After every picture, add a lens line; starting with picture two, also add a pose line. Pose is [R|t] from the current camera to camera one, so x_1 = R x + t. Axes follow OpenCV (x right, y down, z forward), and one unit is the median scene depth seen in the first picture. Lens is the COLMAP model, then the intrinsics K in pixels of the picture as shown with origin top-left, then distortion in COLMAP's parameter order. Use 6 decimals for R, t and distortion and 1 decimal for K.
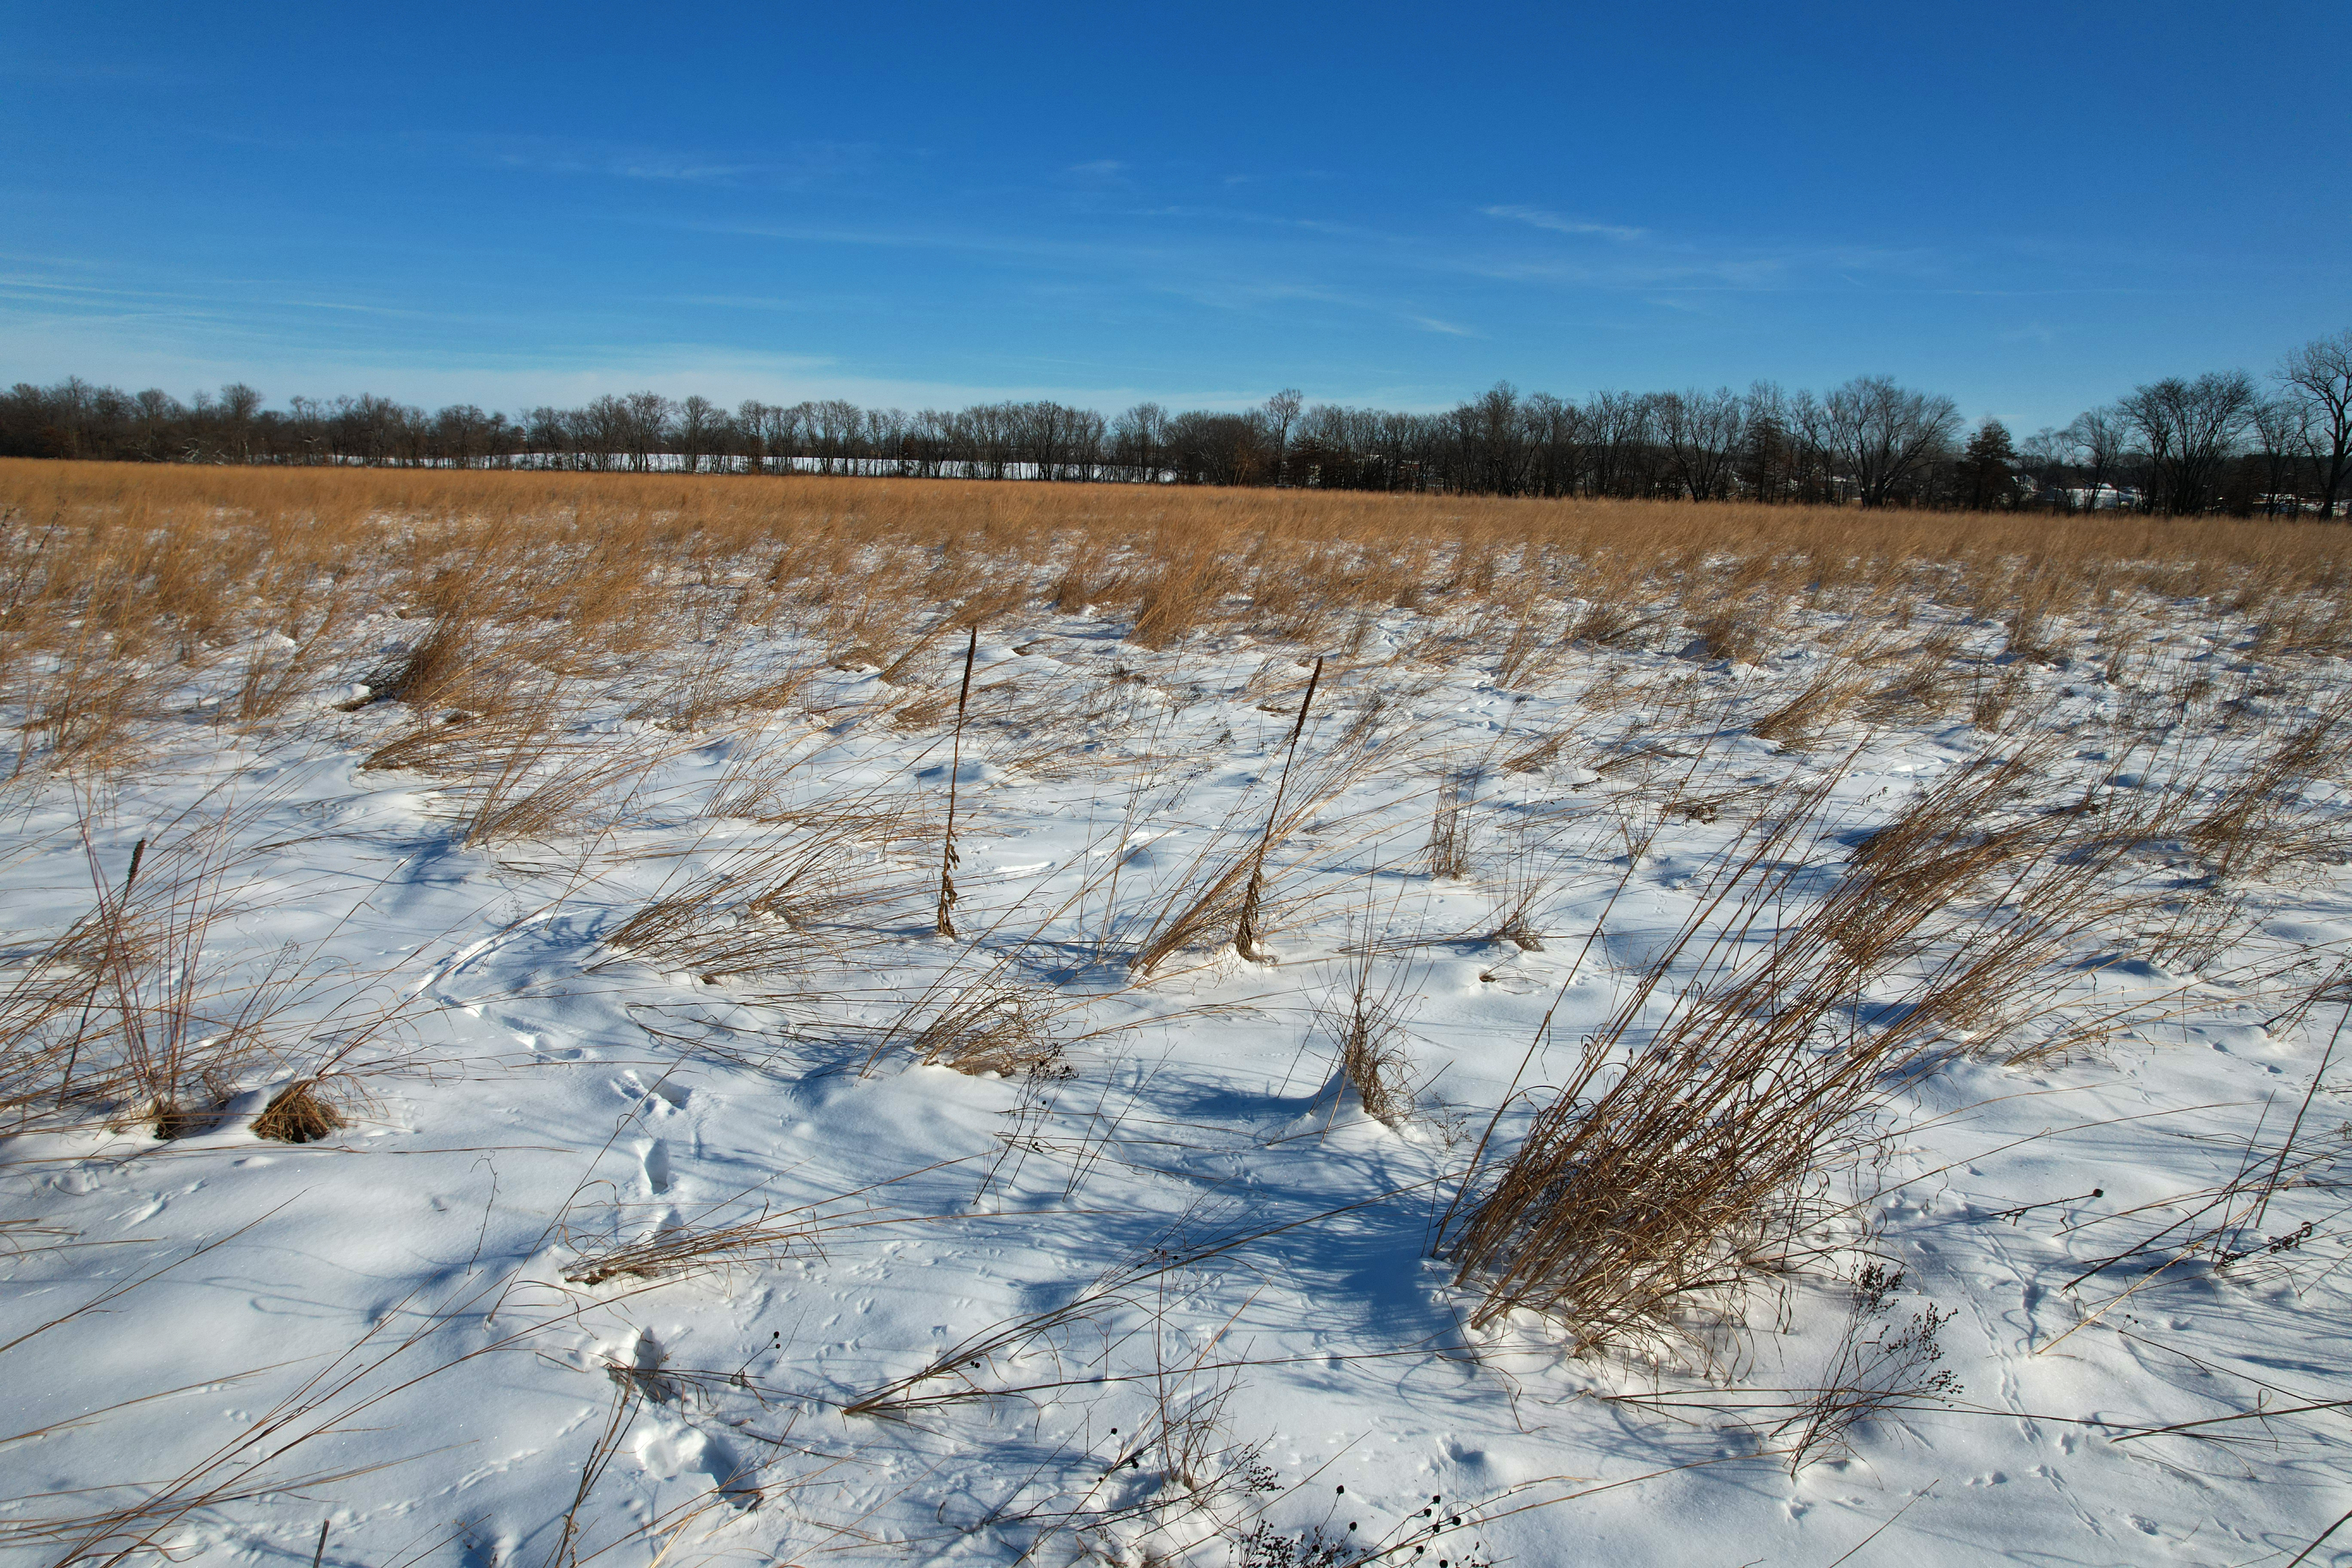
lens RADIAL K [[1532.4, 0, 1176.0], [0, 1532.4, 778.2], [0, 0, 1]] dist [-0.053819, 0.057596]
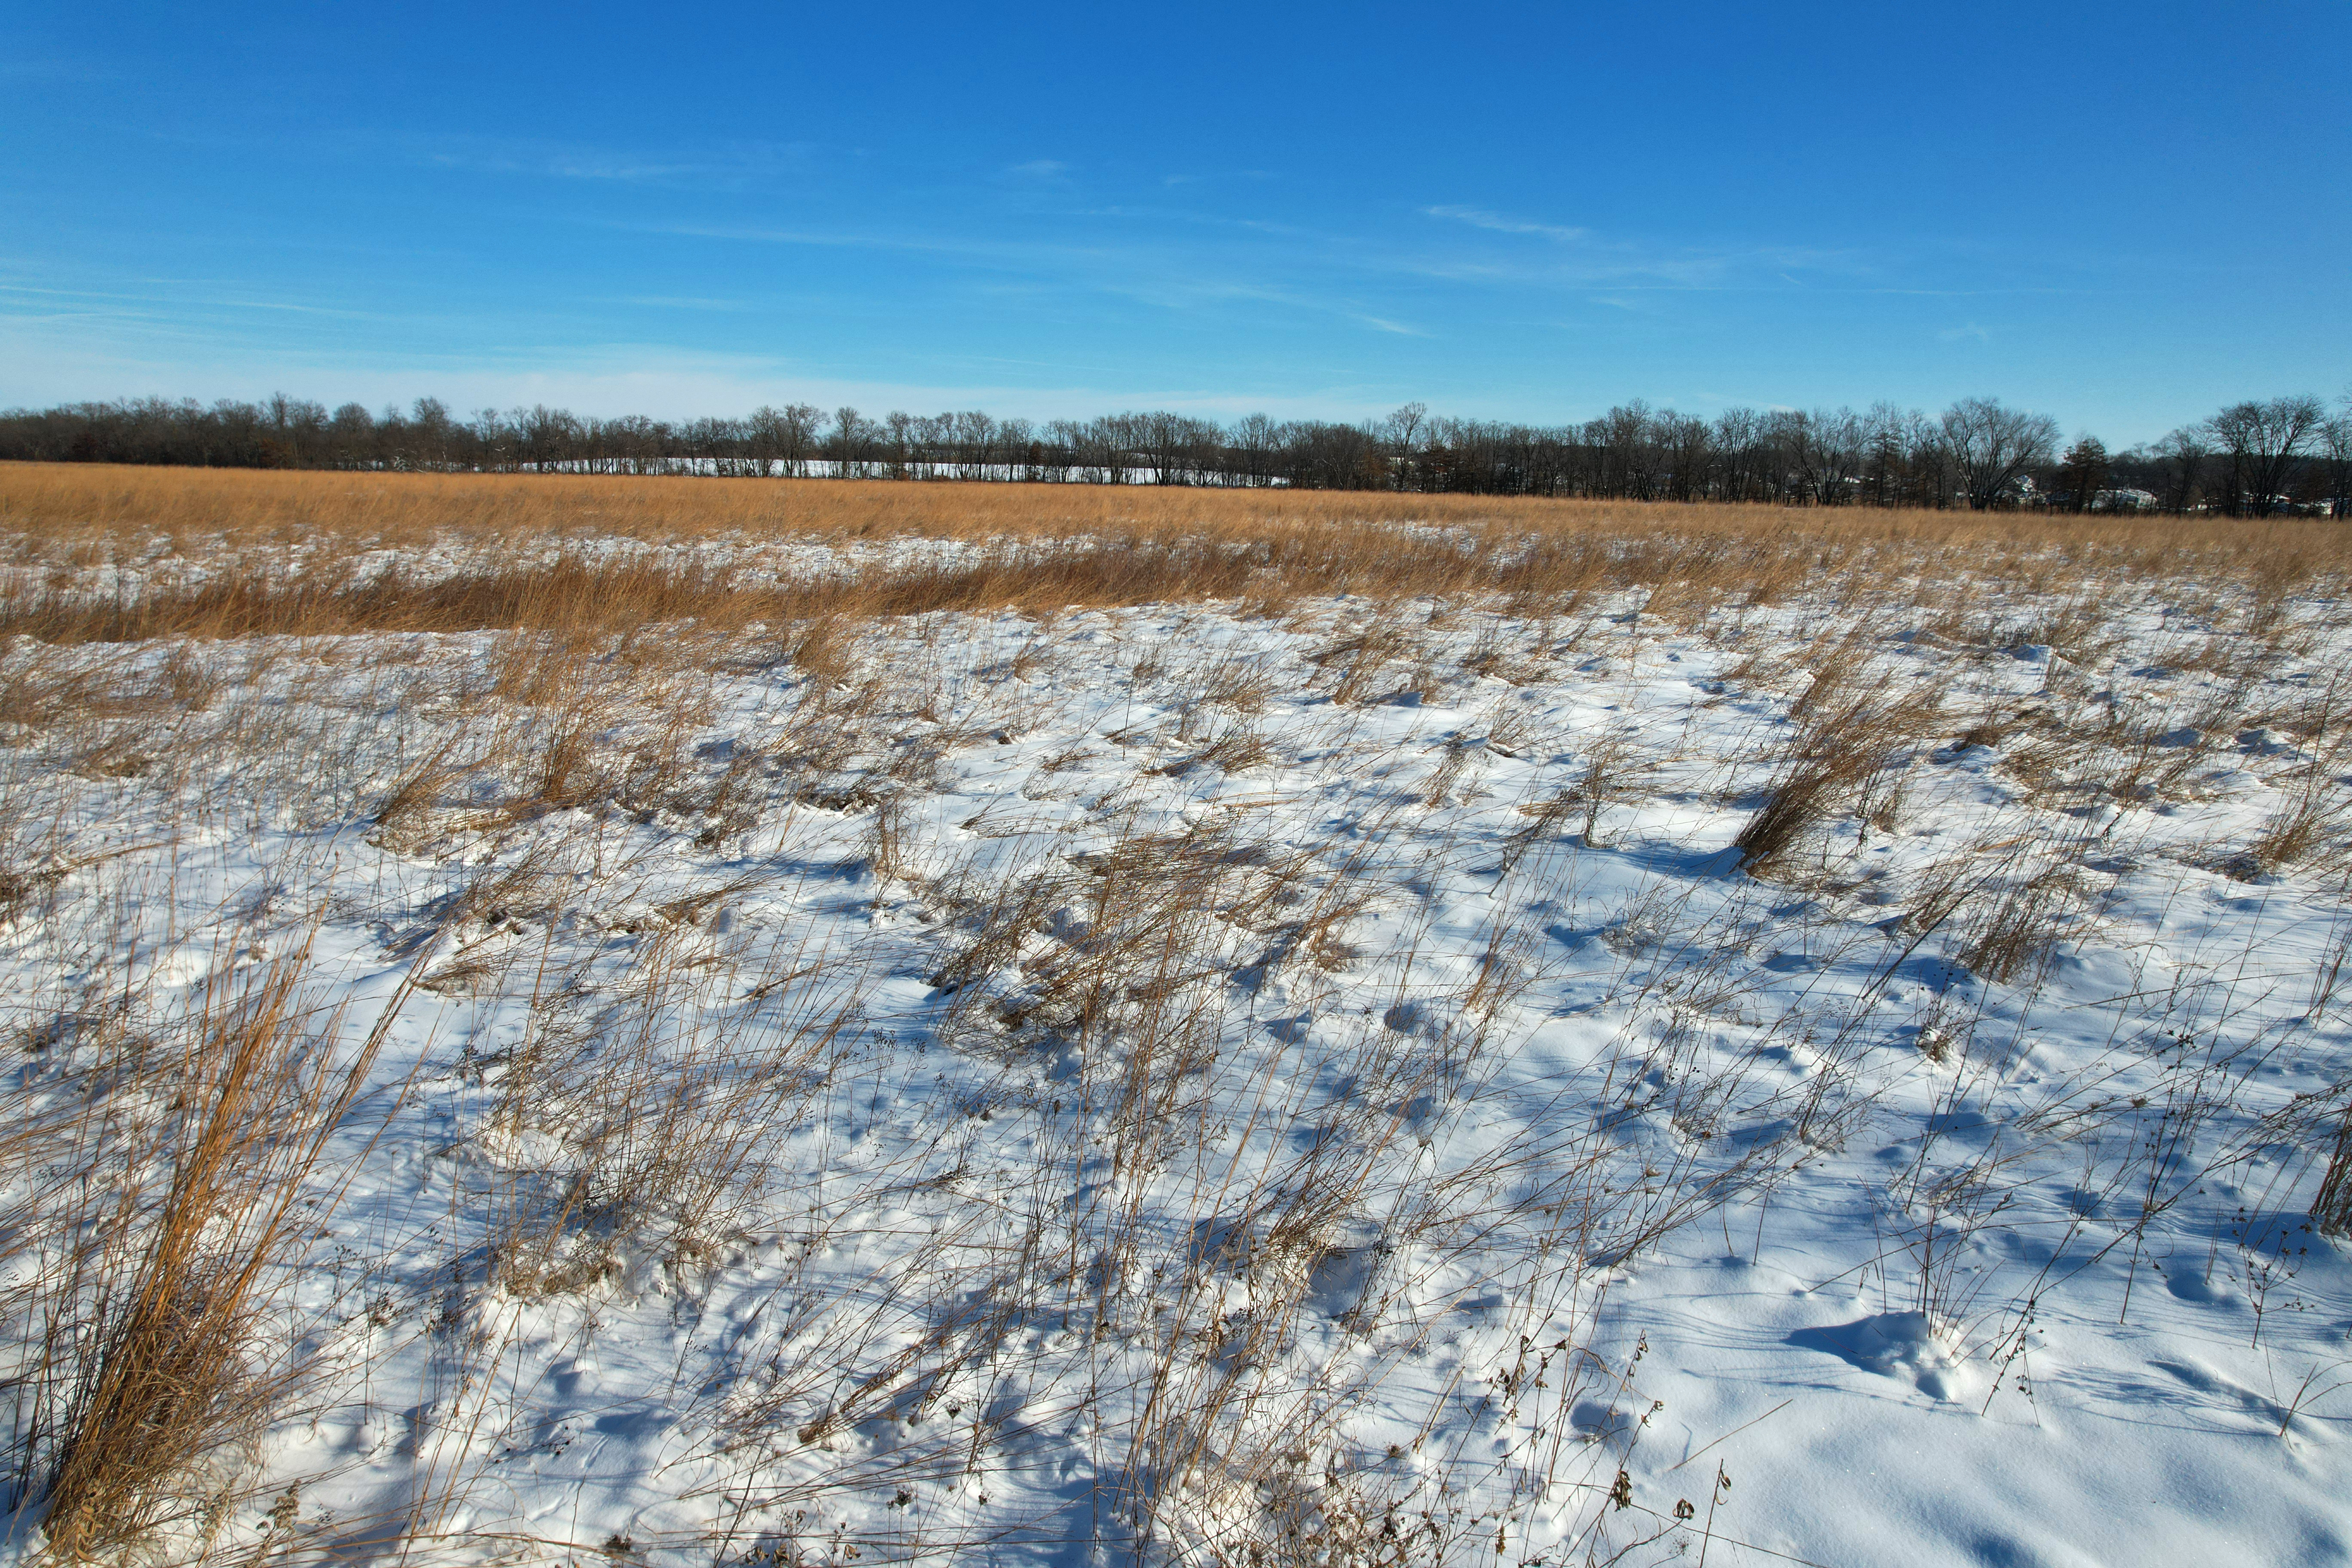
lens RADIAL K [[1532.4, 0, 1183.2], [0, 1532.4, 763.7], [0, 0, 1]] dist [-0.053819, 0.057596]
pose [[0.999641, -0.007244, 0.025809, -0.106685], [0.007481, 0.999931, -0.009100, 0.012650], [-0.025741, 0.009290, 0.999625, -0.082682]]
